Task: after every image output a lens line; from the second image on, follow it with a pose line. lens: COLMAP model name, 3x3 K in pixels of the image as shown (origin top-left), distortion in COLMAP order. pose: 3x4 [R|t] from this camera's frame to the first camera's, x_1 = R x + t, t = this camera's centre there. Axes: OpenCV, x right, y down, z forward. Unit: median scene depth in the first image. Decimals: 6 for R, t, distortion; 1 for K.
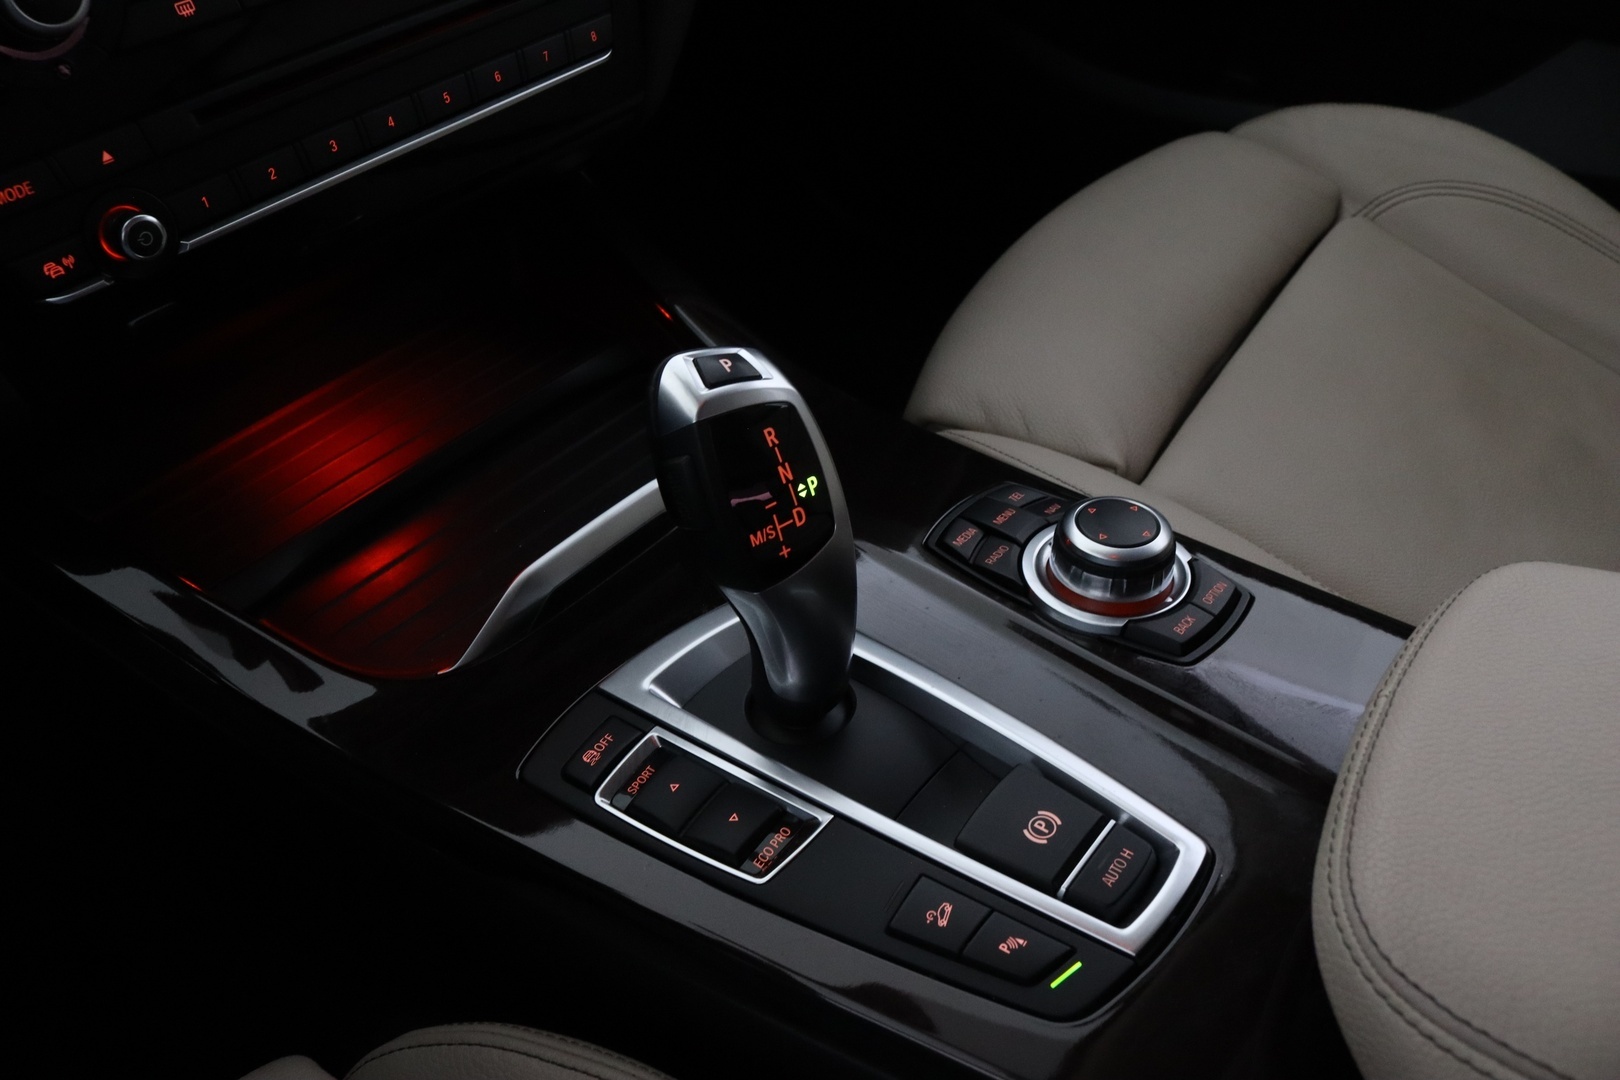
lens RADIAL K [[1322.4, 0, 758.2], [0, 1322.4, 539.0], [0, 0, 1]] dist [-0.076397, 0.002197]
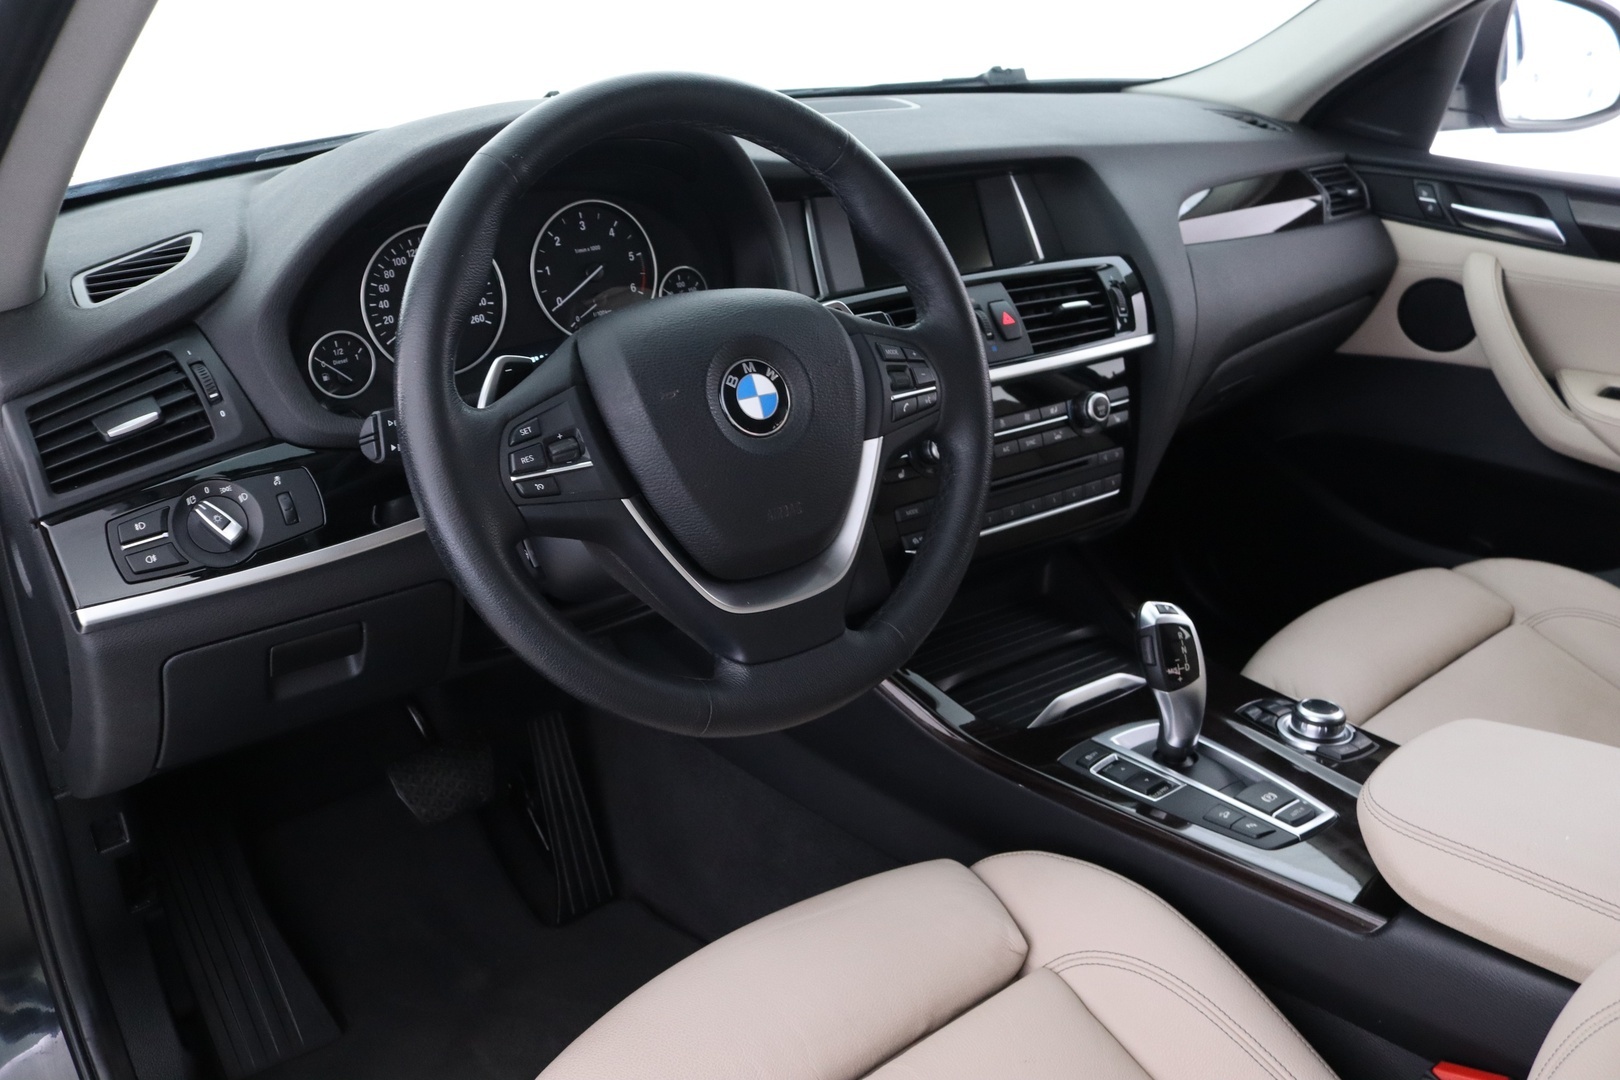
lens RADIAL K [[1321.9, 0, 781.1], [0, 1321.9, 551.2], [0, 0, 1]] dist [-0.145439, 0.116935]
pose [[0.959291, 0.122745, -0.254351, -0.099185], [-0.190229, 0.946495, -0.260691, 0.523410], [0.208744, 0.298464, 0.931314, -1.464018]]
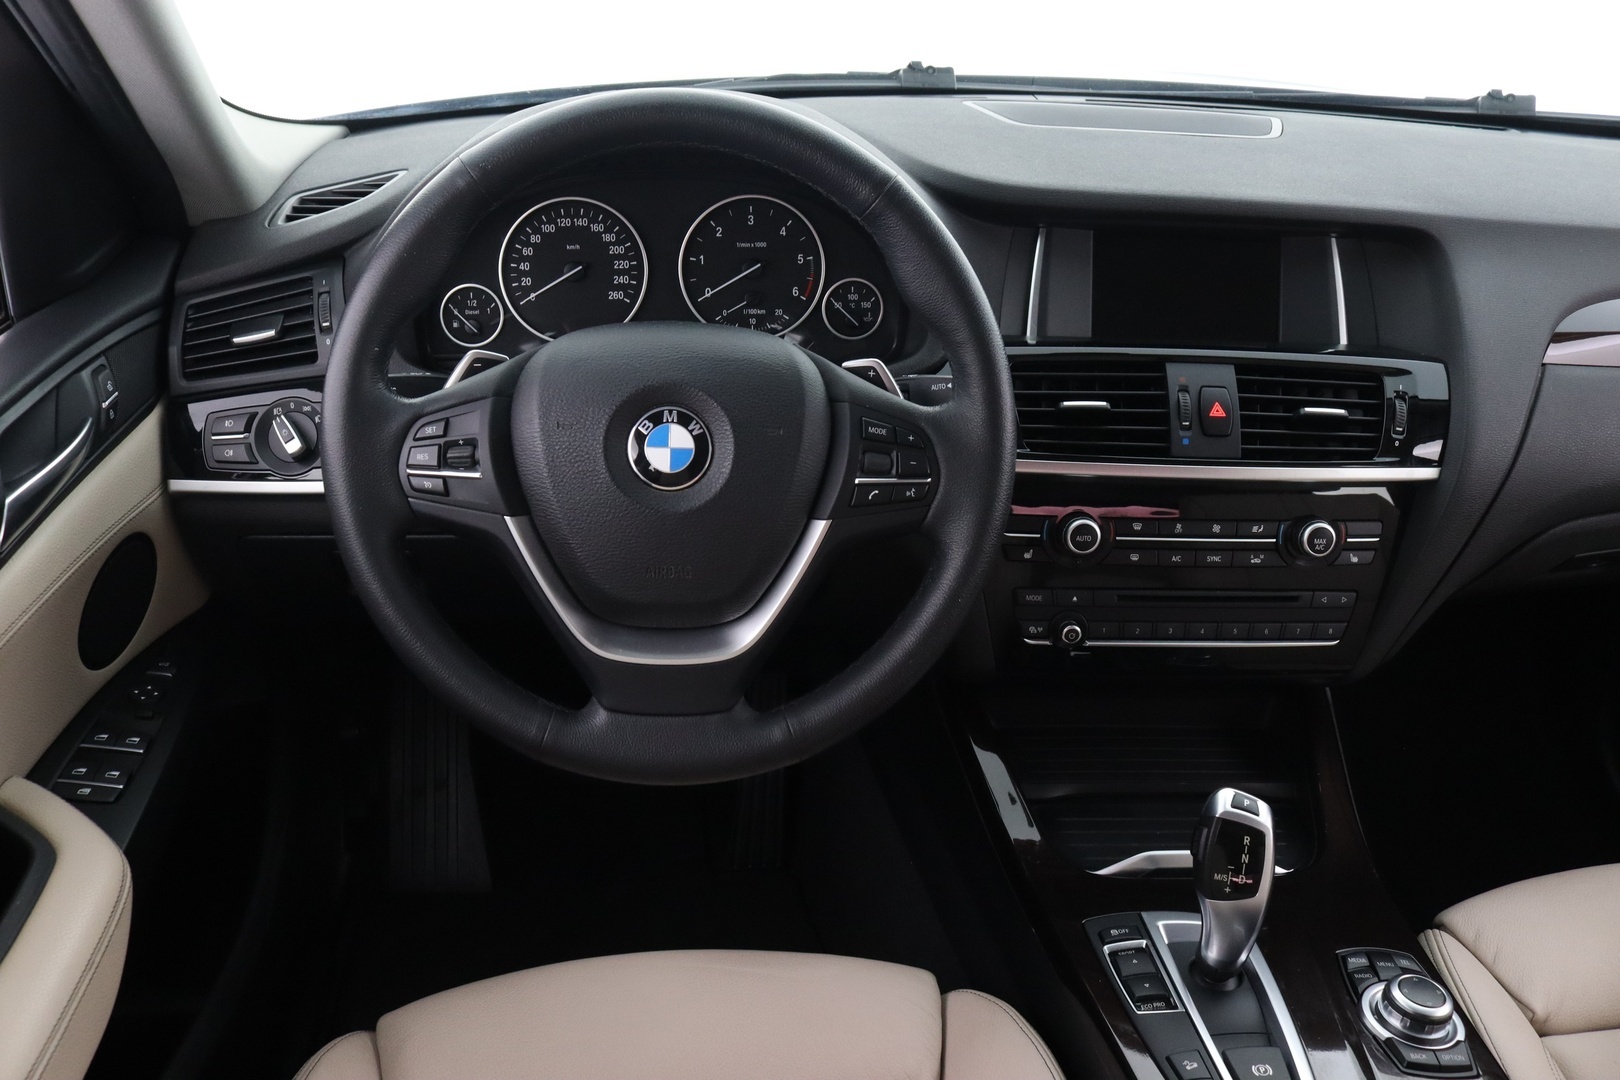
lens RADIAL K [[1321.9, 0, 781.1], [0, 1321.9, 551.2], [0, 0, 1]] dist [-0.145439, 0.116935]
pose [[0.662567, 0.385411, -0.642233, 0.597594], [-0.520852, 0.853272, -0.025285, -0.025851], [0.538255, 0.351262, 0.766092, -1.070569]]
